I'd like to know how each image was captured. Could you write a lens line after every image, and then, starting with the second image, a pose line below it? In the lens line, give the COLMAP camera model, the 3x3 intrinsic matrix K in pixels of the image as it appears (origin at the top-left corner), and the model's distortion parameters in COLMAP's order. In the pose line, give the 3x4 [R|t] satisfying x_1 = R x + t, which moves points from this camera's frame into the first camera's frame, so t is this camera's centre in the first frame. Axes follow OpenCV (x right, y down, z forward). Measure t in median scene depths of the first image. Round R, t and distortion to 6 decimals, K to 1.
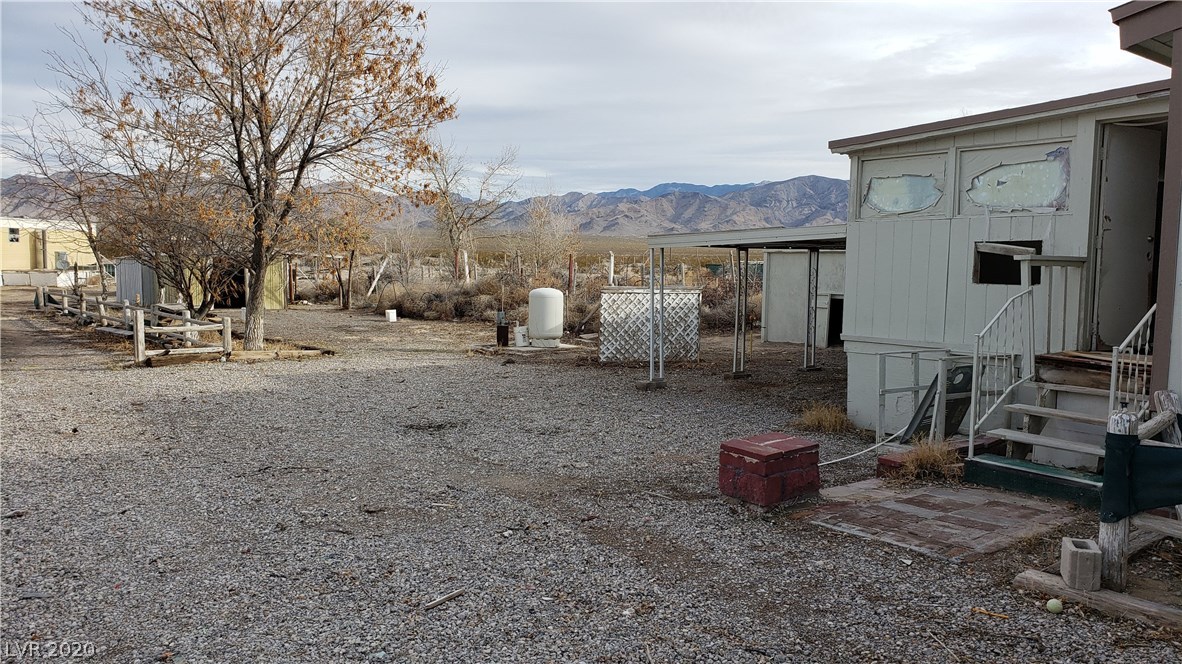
lens RADIAL K [[892.7, 0, 605.3], [0, 892.7, 334.9], [0, 0, 1]] dist [0.051410, -0.039754]
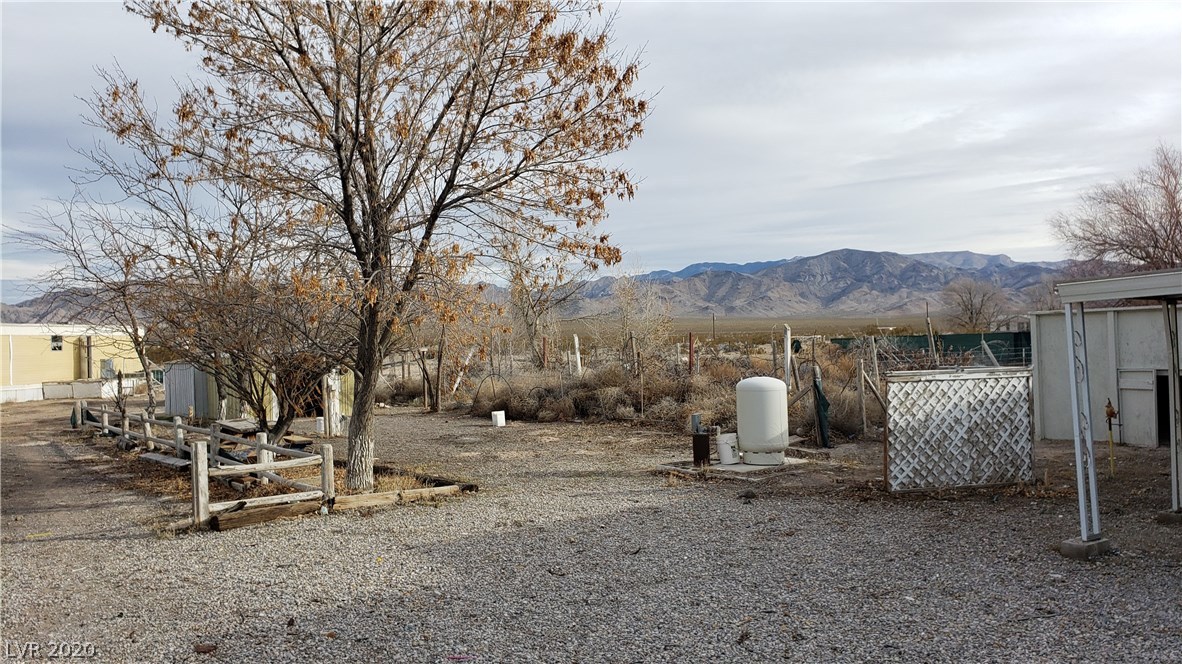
lens RADIAL K [[905.6, 0, 595.1], [0, 905.6, 325.3], [0, 0, 1]] dist [0.091812, -0.124583]
pose [[0.997390, -0.046813, -0.054965, -0.172510], [0.040927, 0.993764, -0.103718, -0.027676], [0.059477, 0.101198, 0.993087, 0.314616]]
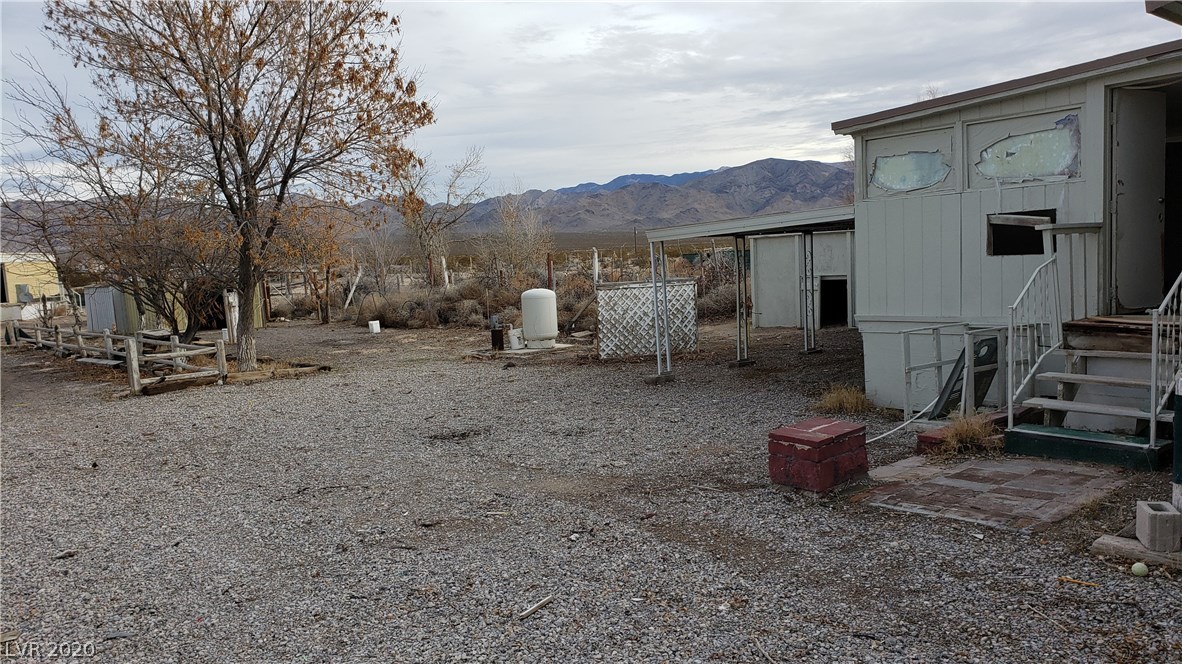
lens RADIAL K [[896.4, 0, 599.3], [0, 896.4, 344.3], [0, 0, 1]] dist [0.053293, -0.045726]
pose [[0.997324, -0.068160, 0.026459, -0.031818], [0.067747, 0.997571, 0.016200, -0.002480], [-0.027499, -0.014364, 0.999519, 0.000621]]
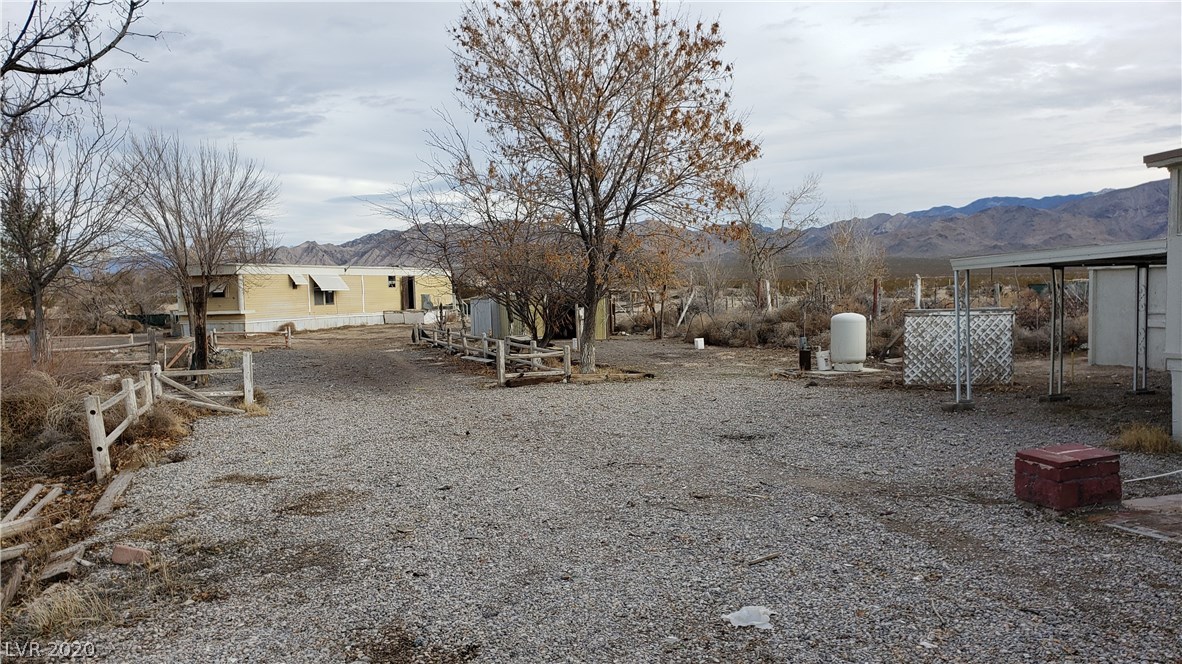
lens RADIAL K [[887.6, 0, 614.0], [0, 887.6, 346.8], [0, 0, 1]] dist [0.123794, -0.223482]
pose [[0.947377, -0.012418, -0.319880, 0.007771], [0.006203, 0.999772, -0.020442, 0.005986], [0.320061, 0.017382, 0.947238, -0.072359]]
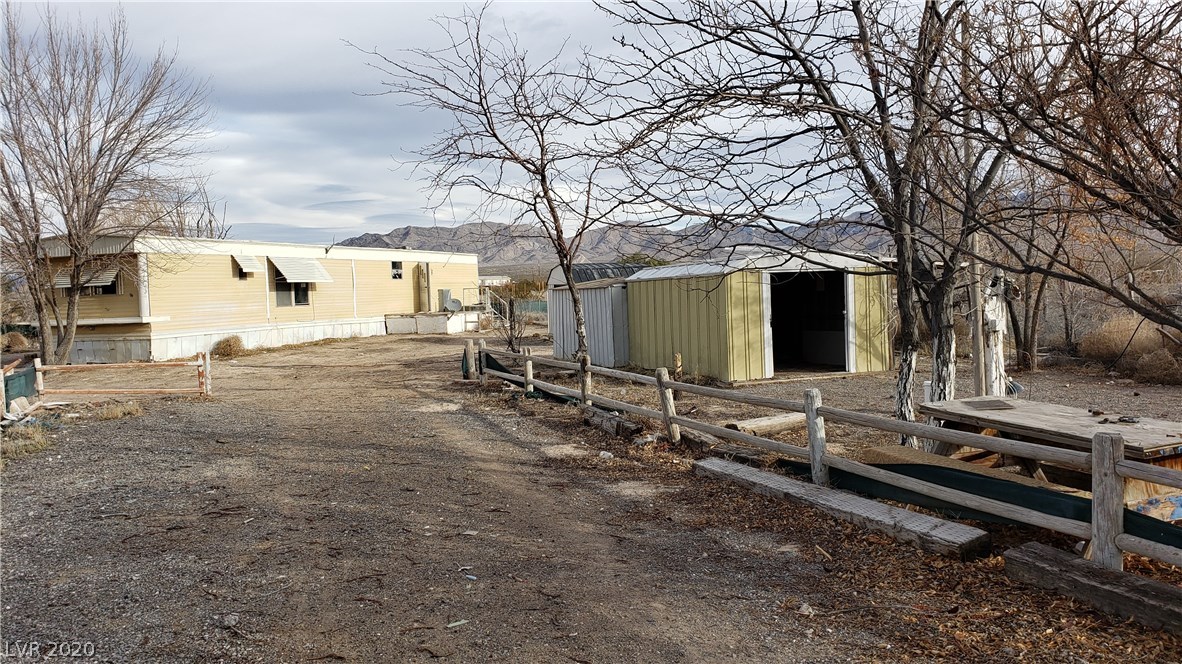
lens RADIAL K [[905.6, 0, 595.1], [0, 905.6, 325.3], [0, 0, 1]] dist [0.091812, -0.124583]
pose [[0.945321, -0.031346, -0.324633, -0.666089], [0.017412, 0.998802, -0.045740, -0.064314], [0.325678, 0.037587, 0.944733, 0.878220]]
